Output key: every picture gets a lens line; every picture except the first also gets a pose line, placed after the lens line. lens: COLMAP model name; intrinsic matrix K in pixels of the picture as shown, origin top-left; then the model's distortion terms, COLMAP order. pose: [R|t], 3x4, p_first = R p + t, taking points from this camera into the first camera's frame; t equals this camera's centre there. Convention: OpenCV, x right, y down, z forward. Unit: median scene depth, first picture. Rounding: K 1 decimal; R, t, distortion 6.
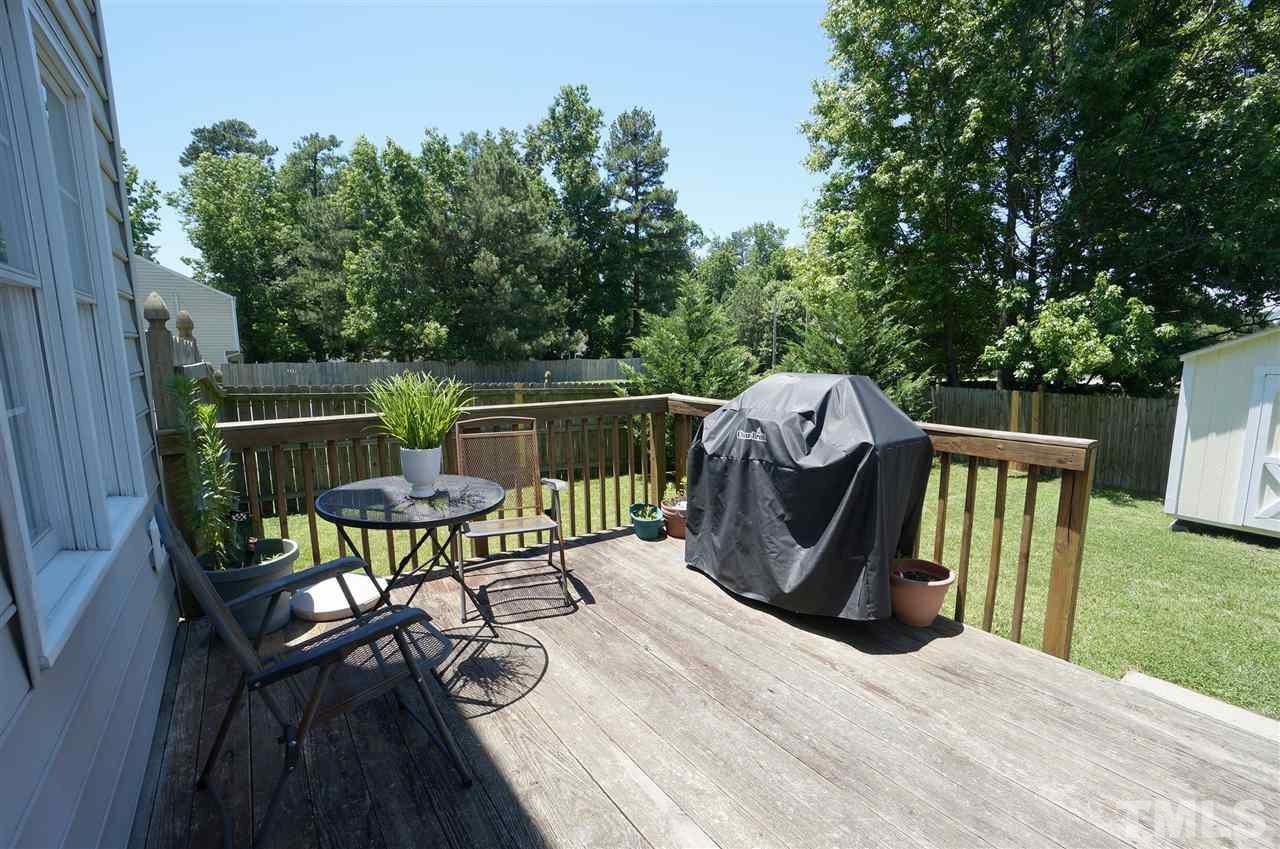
lens RADIAL K [[601.9, 0, 645.9], [0, 601.9, 428.3], [0, 0, 1]] dist [-0.052937, 0.021629]
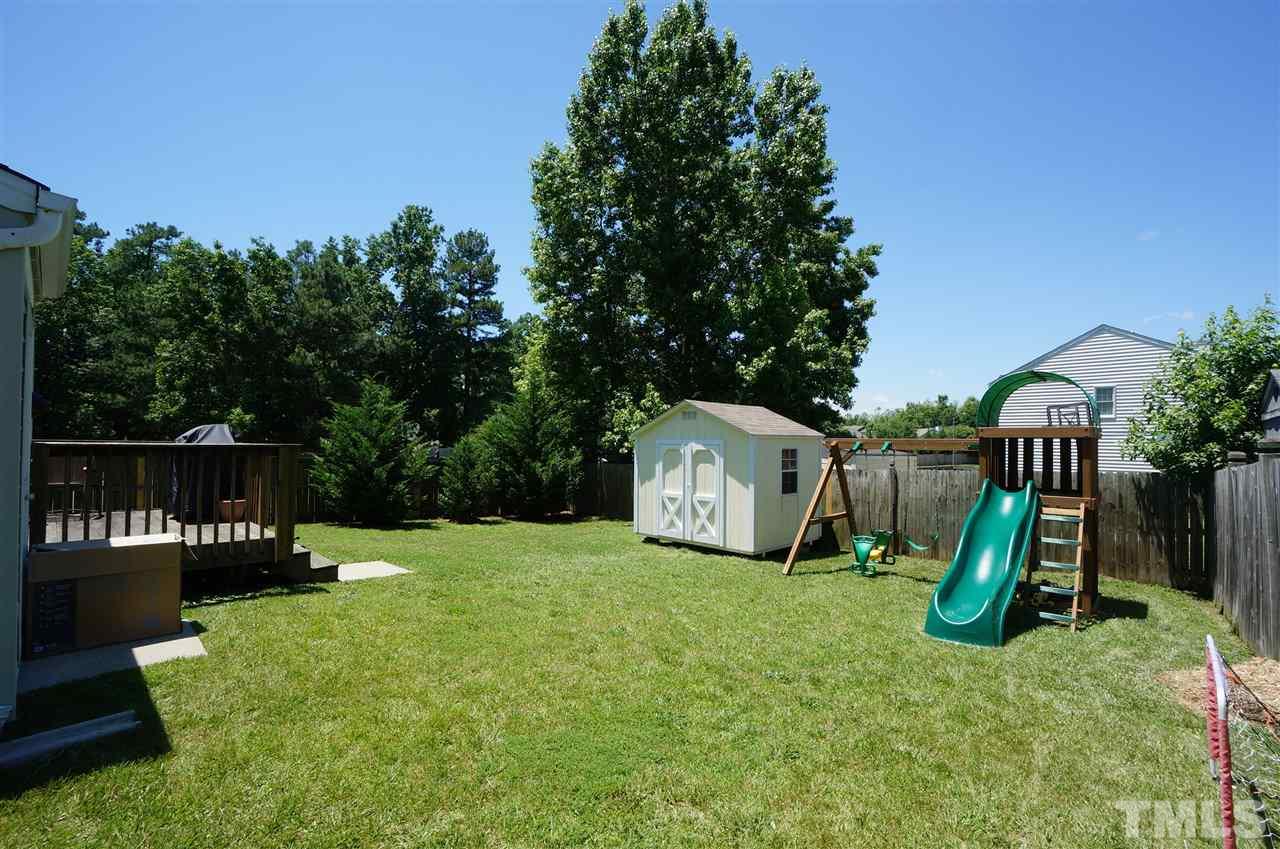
lens RADIAL K [[601.9, 0, 645.9], [0, 601.9, 428.3], [0, 0, 1]] dist [-0.052937, 0.021629]
pose [[0.979159, 0.024127, 0.201655, 0.088333], [0.008903, 0.986865, -0.161301, 0.021675], [-0.202898, 0.159734, 0.966084, -0.104622]]
